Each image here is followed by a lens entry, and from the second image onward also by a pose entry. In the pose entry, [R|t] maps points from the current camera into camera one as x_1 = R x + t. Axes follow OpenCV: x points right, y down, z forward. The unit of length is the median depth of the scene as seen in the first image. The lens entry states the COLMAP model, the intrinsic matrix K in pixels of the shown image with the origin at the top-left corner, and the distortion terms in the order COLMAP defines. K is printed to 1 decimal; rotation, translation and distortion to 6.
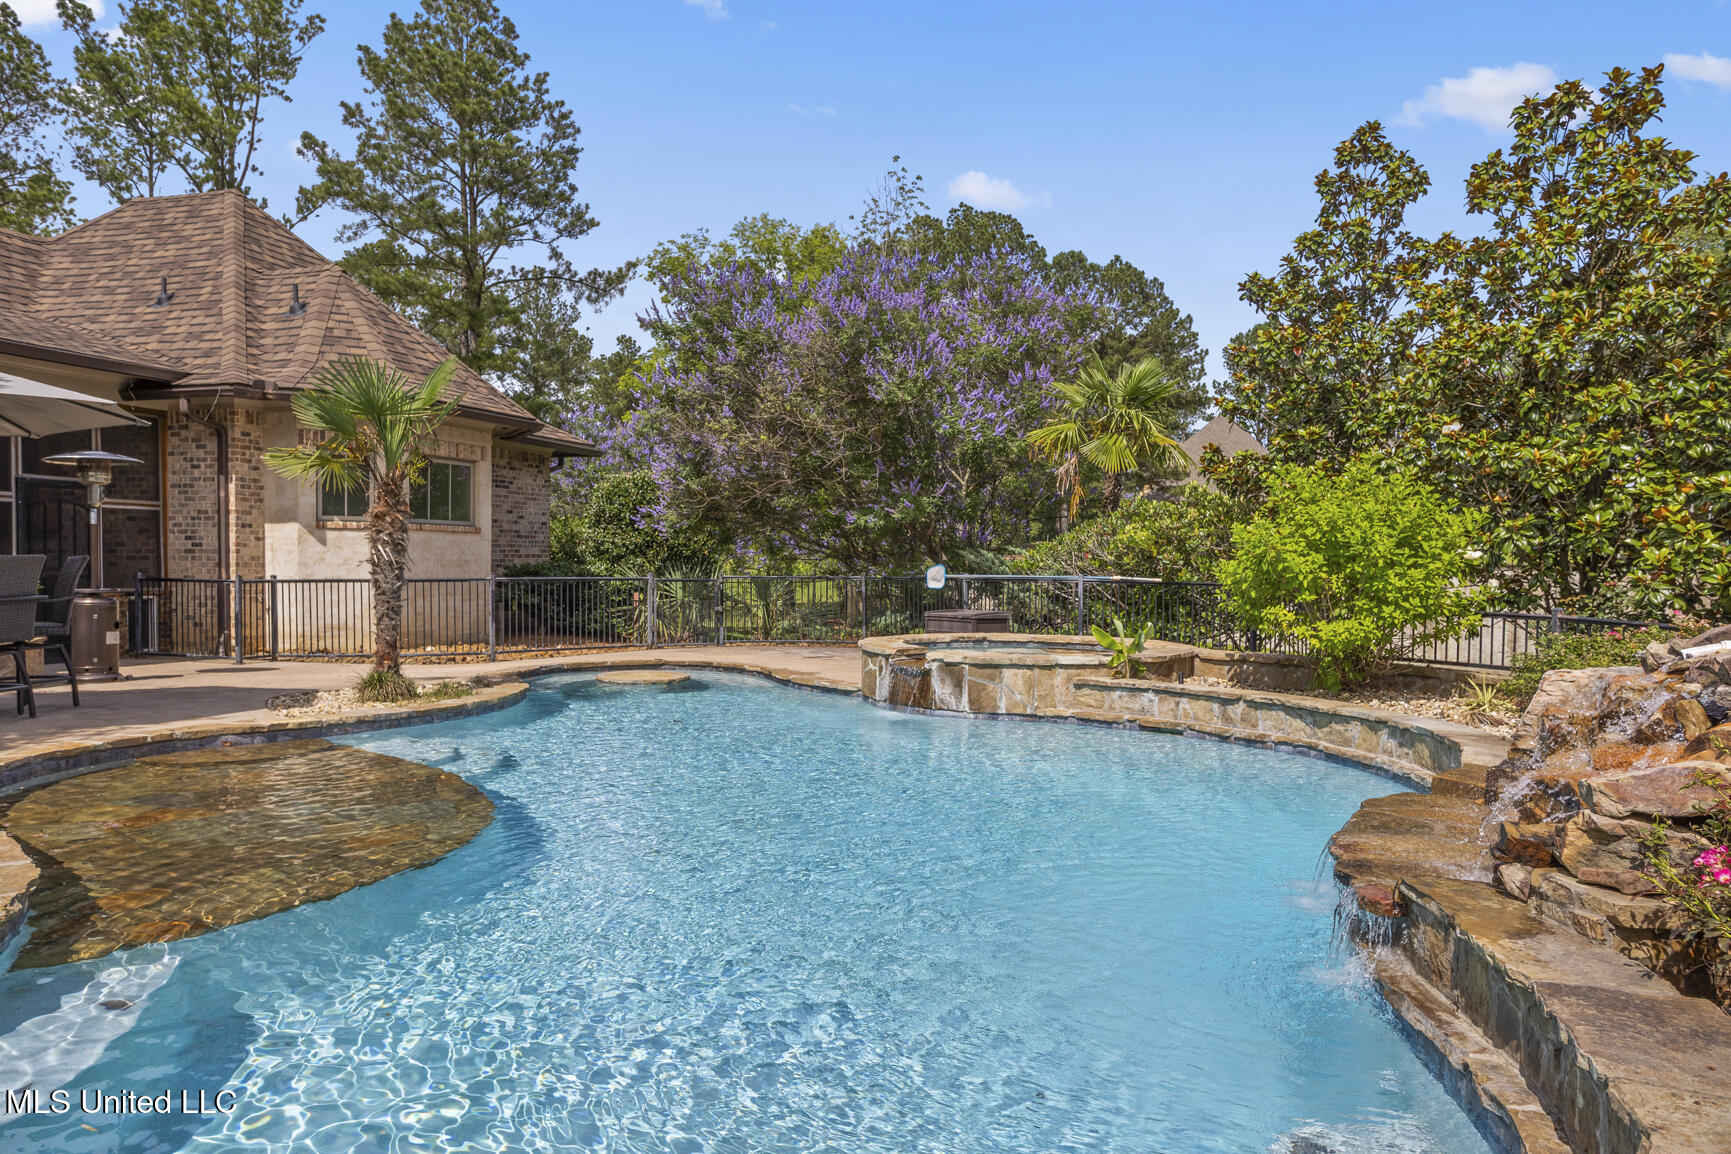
lens RADIAL K [[1268.0, 0, 865.3], [0, 1268.0, 621.1], [0, 0, 1]] dist [-0.006062, 0.002099]
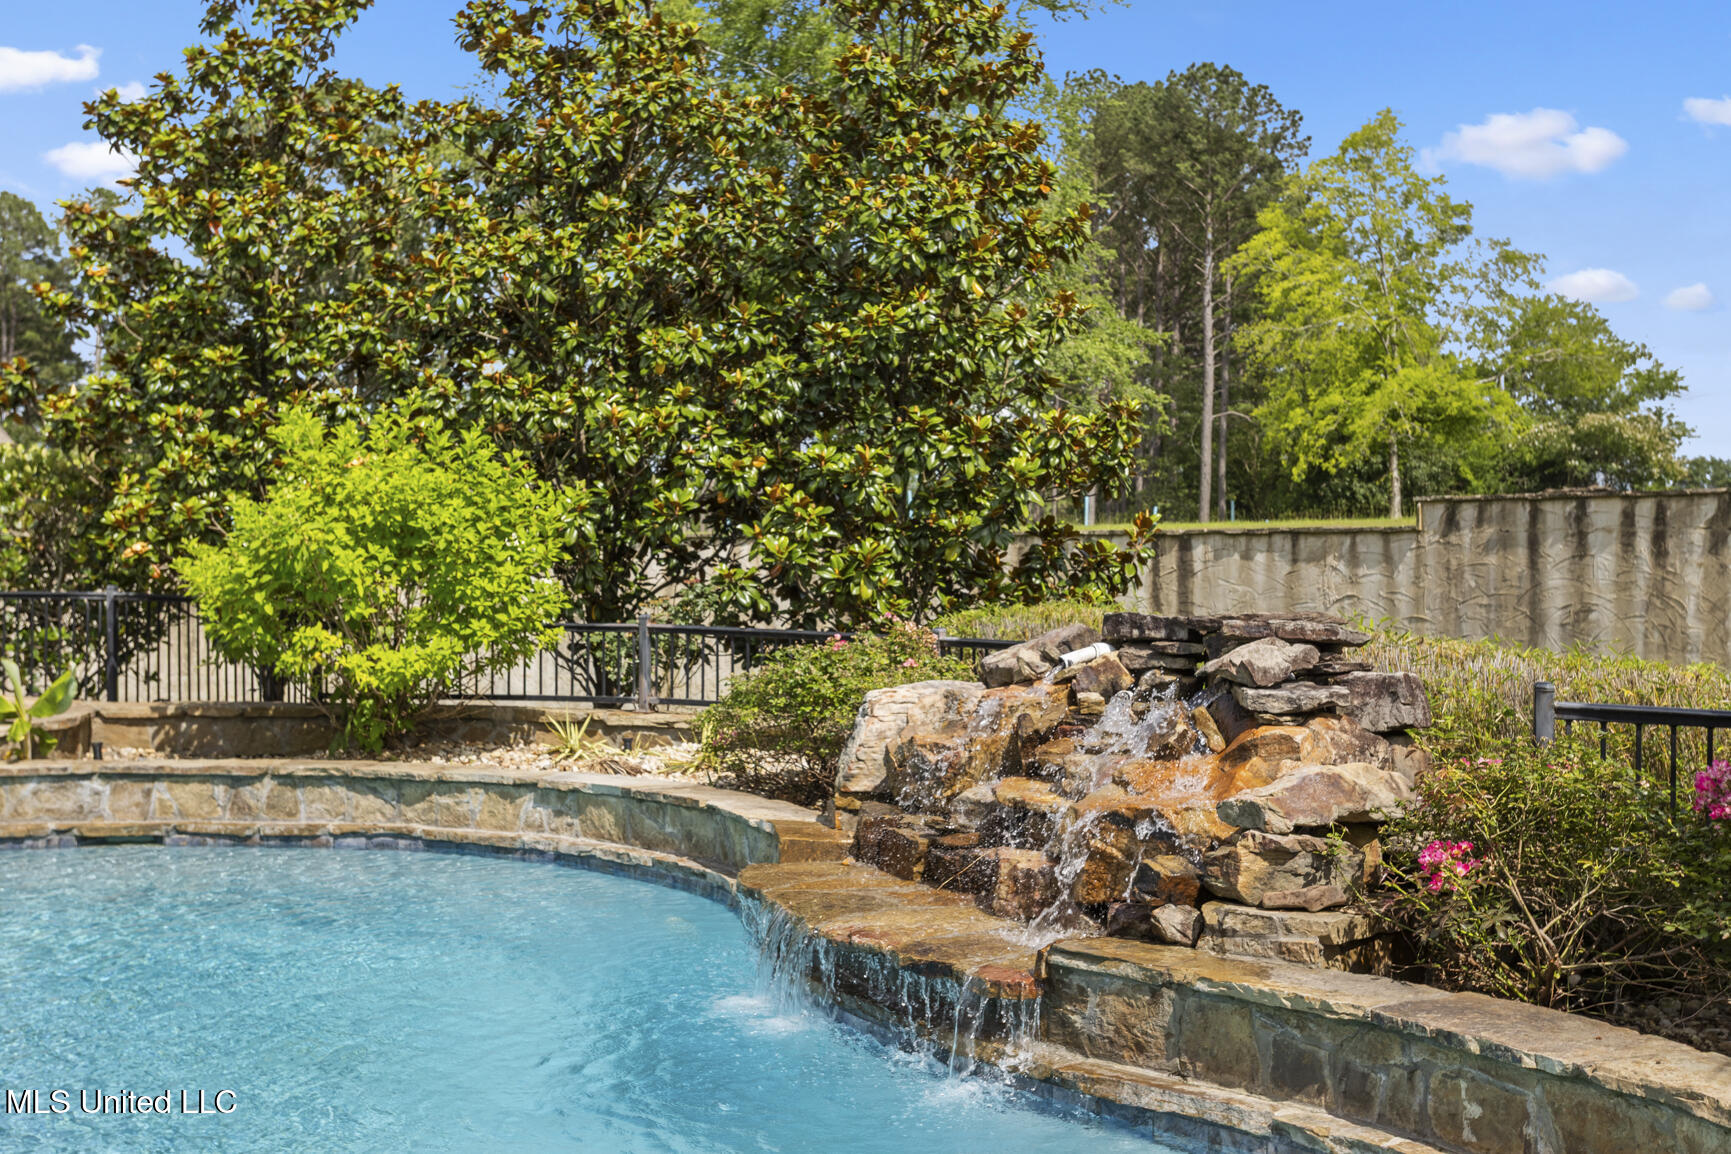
lens RADIAL K [[2070.7, 0, 865.5], [0, 2070.7, 577.0], [0, 0, 1]] dist [-0.006703, 0.039674]
pose [[0.616500, -0.019336, 0.787117, -0.342887], [0.043535, 0.999006, -0.009557, -0.014755], [-0.786150, 0.040159, 0.616729, 0.122560]]
